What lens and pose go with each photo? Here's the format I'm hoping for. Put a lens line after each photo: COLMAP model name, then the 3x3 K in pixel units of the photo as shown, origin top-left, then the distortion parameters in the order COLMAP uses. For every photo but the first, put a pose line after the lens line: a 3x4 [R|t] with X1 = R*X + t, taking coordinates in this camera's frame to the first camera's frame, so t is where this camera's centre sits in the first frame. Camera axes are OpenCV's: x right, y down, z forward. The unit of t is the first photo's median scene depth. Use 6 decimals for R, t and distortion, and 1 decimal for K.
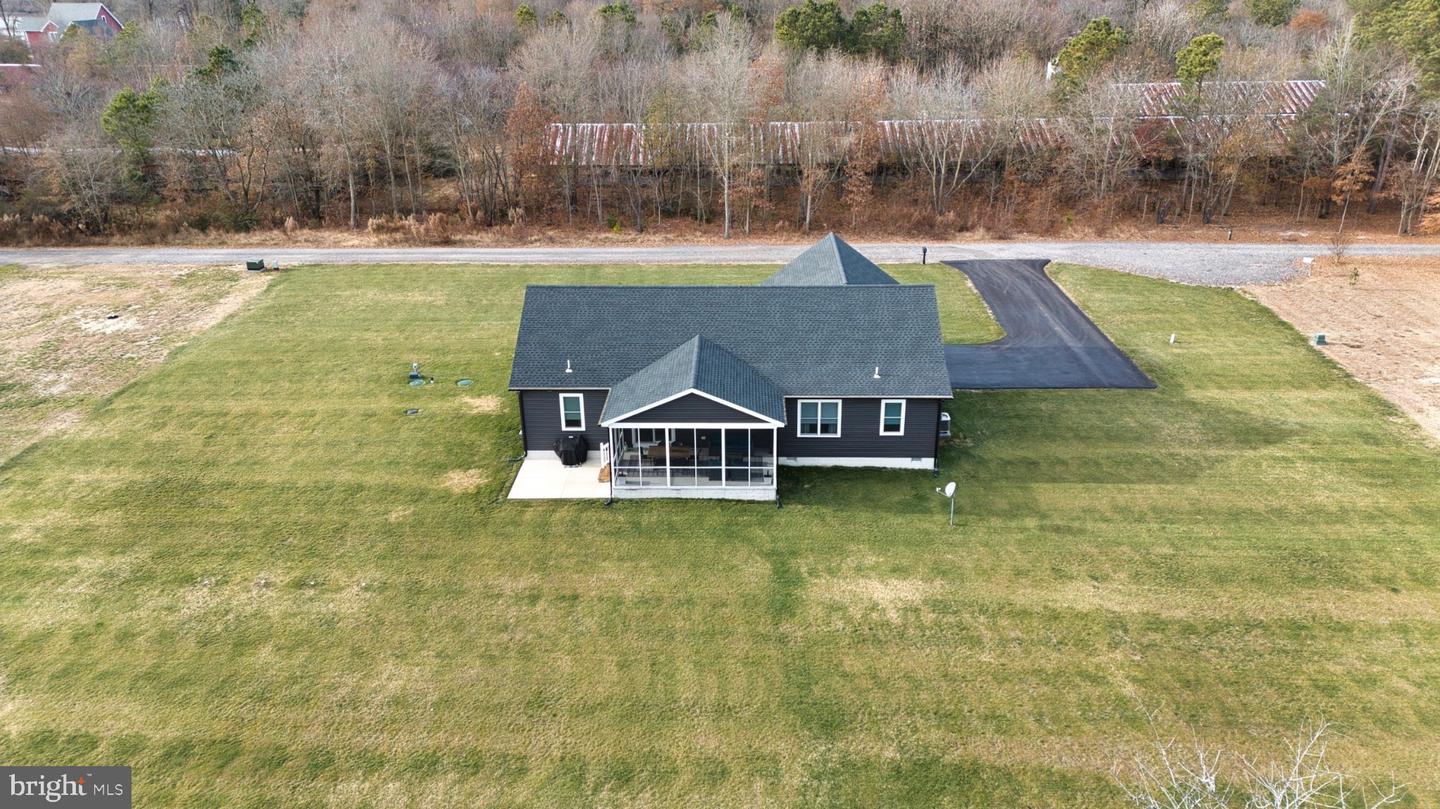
lens RADIAL K [[1005.7, 0, 729.1], [0, 1005.7, 410.7], [0, 0, 1]] dist [0.096915, -0.103002]
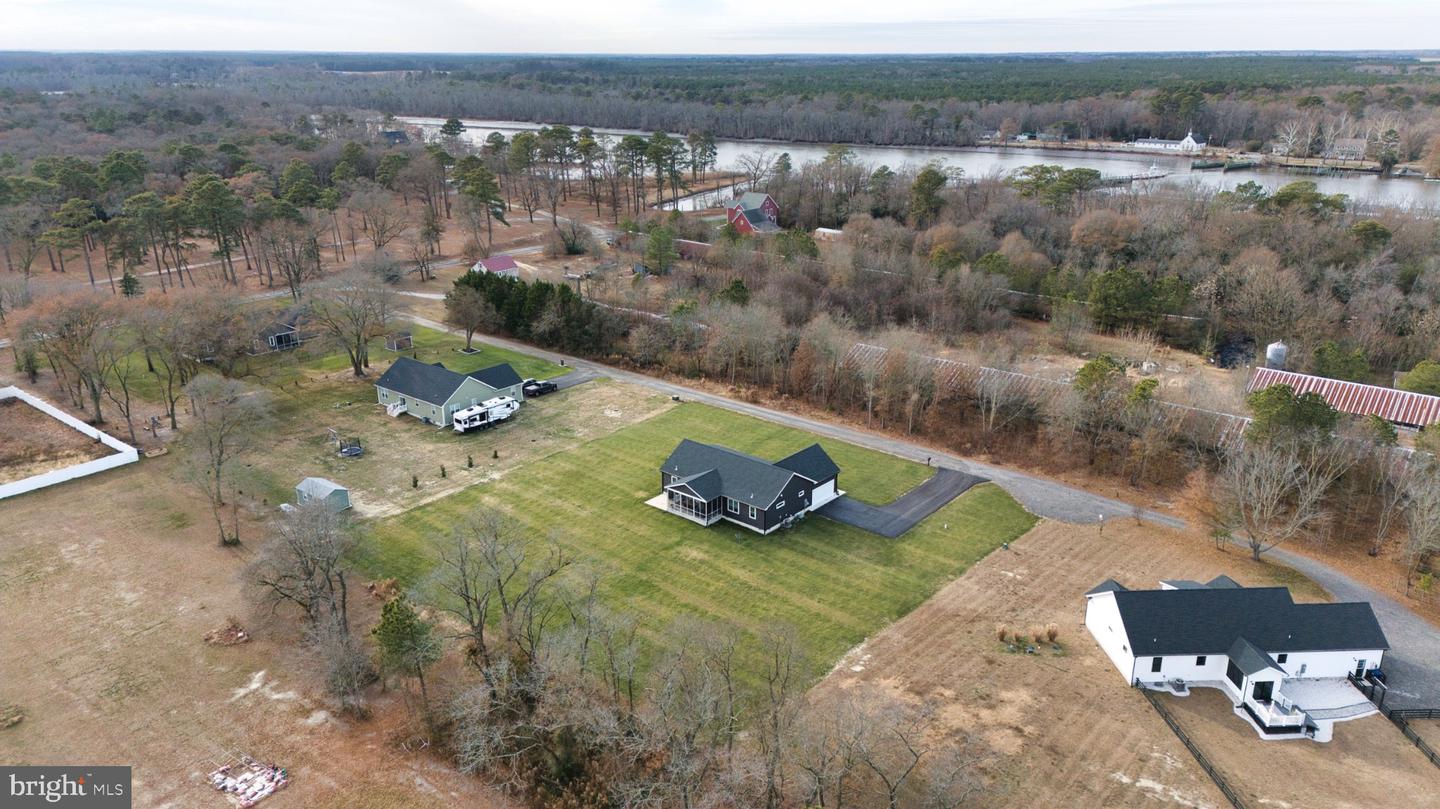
lens RADIAL K [[1004.3, 0, 729.0], [0, 1004.3, 403.7], [0, 0, 1]] dist [0.158837, -0.290325]
pose [[0.780902, 0.210820, -0.588002, 1.700834], [-0.256586, 0.966504, 0.005765, -0.287079], [0.569522, 0.146371, 0.808839, -1.397097]]
